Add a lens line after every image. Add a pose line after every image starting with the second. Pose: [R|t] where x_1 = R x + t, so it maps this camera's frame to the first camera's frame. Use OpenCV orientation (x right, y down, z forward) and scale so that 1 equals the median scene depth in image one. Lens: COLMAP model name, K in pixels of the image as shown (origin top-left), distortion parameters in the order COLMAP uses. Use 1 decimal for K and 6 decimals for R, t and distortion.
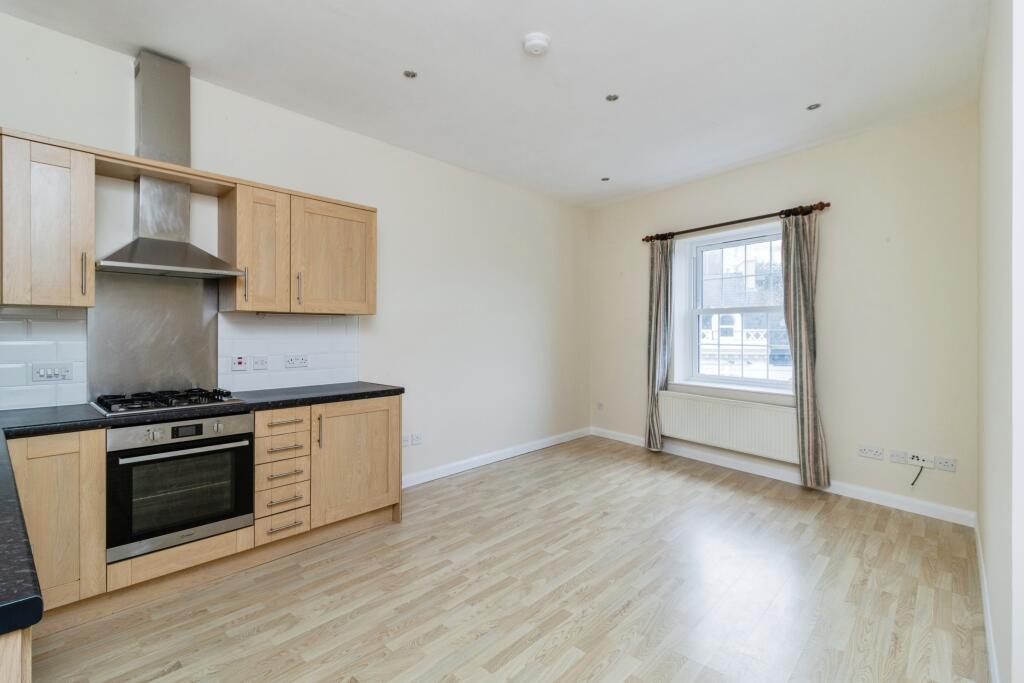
lens RADIAL K [[454.1, 0, 511.3], [0, 454.1, 333.2], [0, 0, 1]] dist [-0.000279, -0.000133]
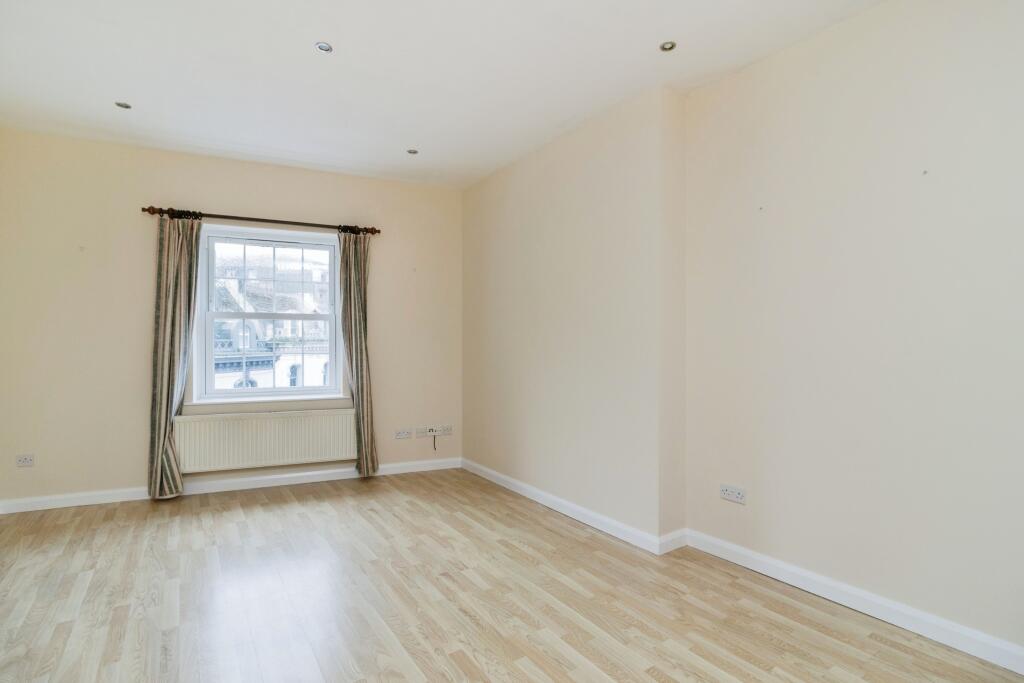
lens RADIAL K [[468.0, 0, 512.3], [0, 468.0, 347.3], [0, 0, 1]] dist [0.000448, 0.000028]
pose [[0.258907, -0.009601, 0.965855, -0.364175], [0.000113, 0.999951, 0.009910, 0.004906], [-0.965902, -0.002457, 0.258895, 0.331539]]
